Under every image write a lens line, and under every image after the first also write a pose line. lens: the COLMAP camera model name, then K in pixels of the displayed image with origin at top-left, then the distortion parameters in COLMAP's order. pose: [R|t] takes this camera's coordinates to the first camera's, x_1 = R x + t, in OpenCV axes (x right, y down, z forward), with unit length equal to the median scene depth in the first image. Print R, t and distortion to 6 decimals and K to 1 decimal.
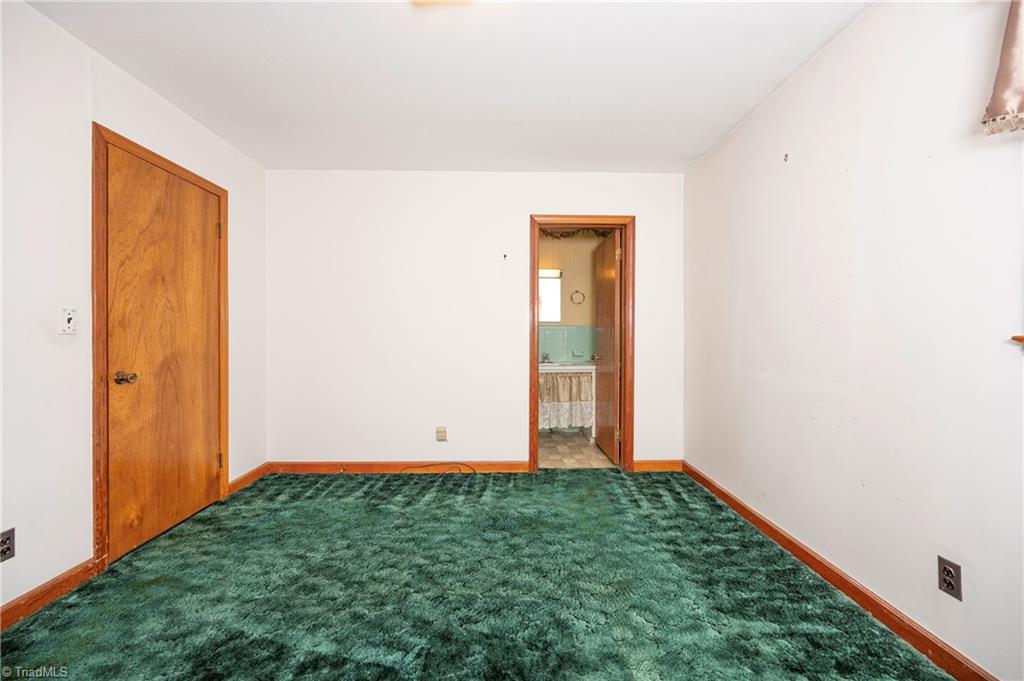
lens RADIAL K [[403.0, 0, 512.0], [0, 403.0, 340.5], [0, 0, 1]] dist [0.000419, -0.000212]
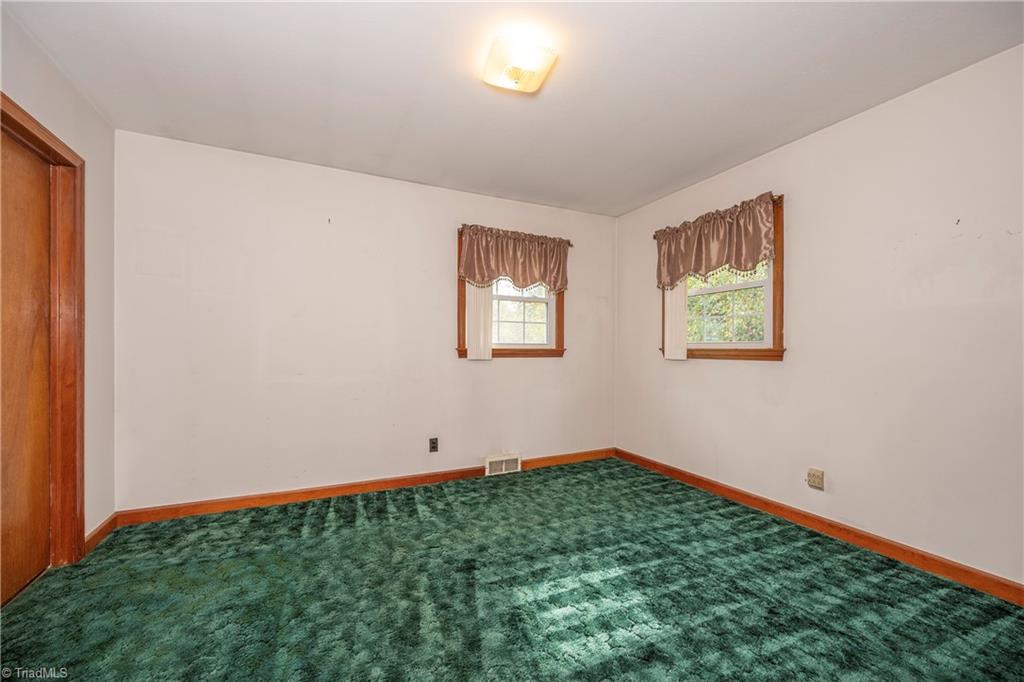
lens RADIAL K [[409.8, 0, 516.5], [0, 409.8, 347.3], [0, 0, 1]] dist [0.000768, -0.000119]
pose [[-0.408984, -0.003587, 0.912535, -0.777762], [0.007149, 0.999949, 0.007134, -0.013201], [-0.912514, 0.009441, -0.408937, 0.858148]]
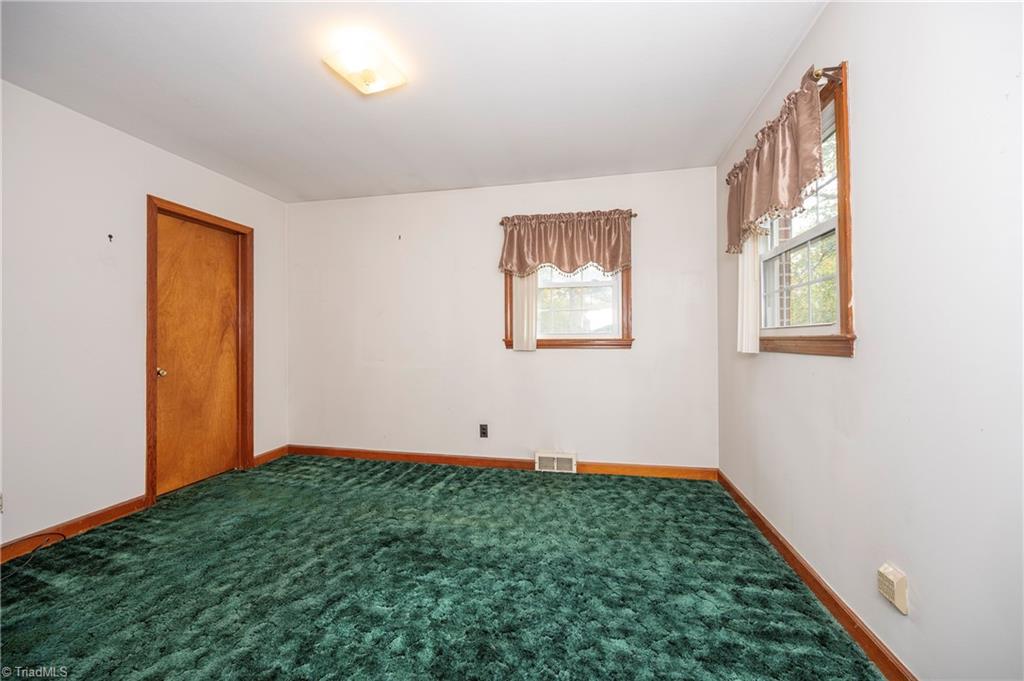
lens RADIAL K [[400.0, 0, 509.8], [0, 400.0, 335.0], [0, 0, 1]] dist [0.001733, 0.000010]
pose [[0.232907, 0.005640, 0.972483, -0.770592], [0.018750, 0.999771, -0.010289, -0.001285], [-0.972318, 0.020631, 0.232748, 0.120849]]
